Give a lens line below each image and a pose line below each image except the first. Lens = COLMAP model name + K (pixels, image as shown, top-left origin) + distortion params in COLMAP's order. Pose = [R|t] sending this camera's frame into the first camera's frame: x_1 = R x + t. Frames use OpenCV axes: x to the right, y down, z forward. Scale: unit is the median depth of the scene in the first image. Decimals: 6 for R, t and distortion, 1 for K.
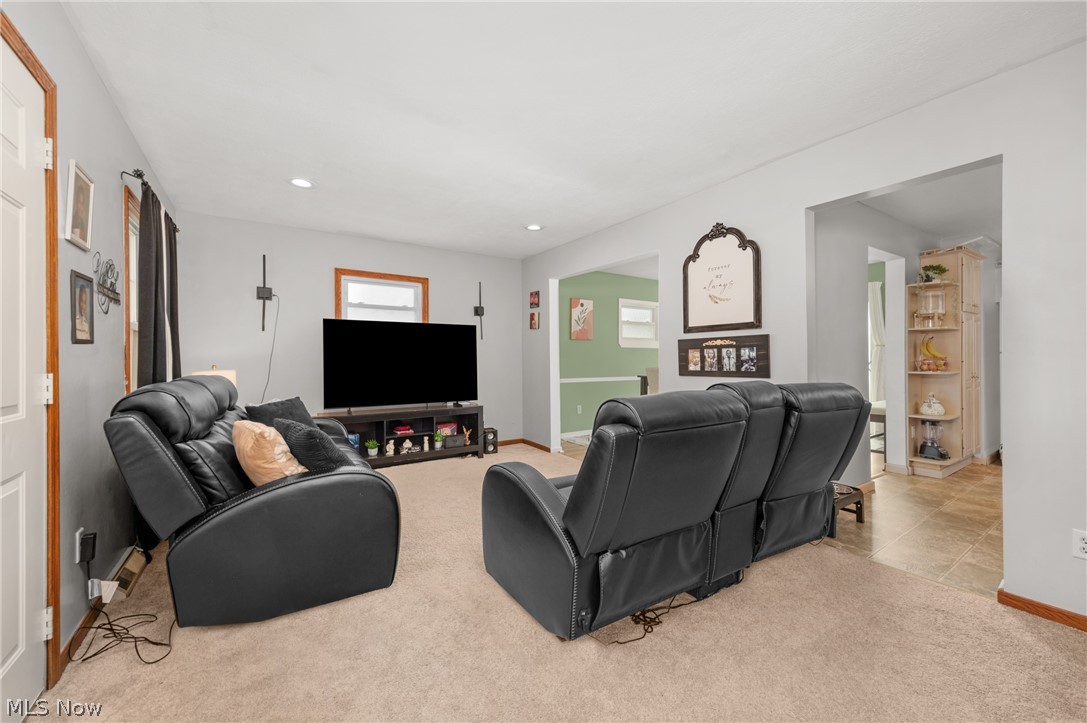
lens RADIAL K [[430.0, 0, 549.9], [0, 430.0, 360.9], [0, 0, 1]] dist [0.006518, -0.000071]
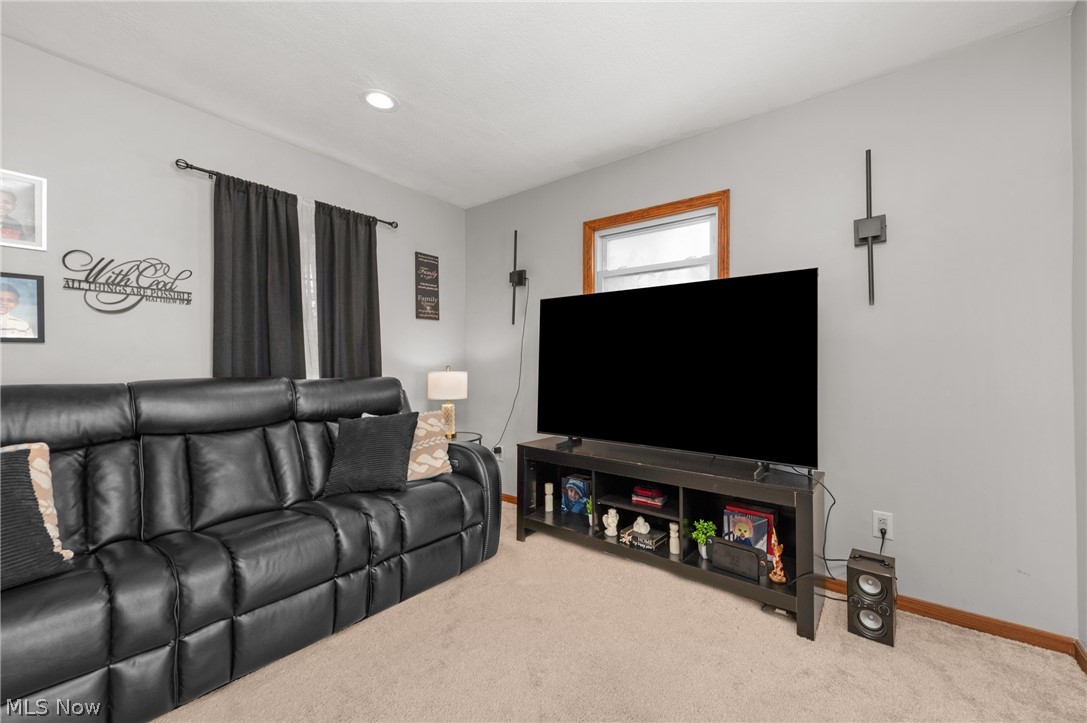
lens RADIAL K [[430.0, 0, 549.9], [0, 430.0, 360.9], [0, 0, 1]] dist [0.006518, -0.000071]
pose [[0.339186, 0.004402, -0.940709, 0.108806], [-0.006404, 0.999977, 0.002370, -0.003363], [0.940697, 0.005220, 0.339206, 0.711840]]
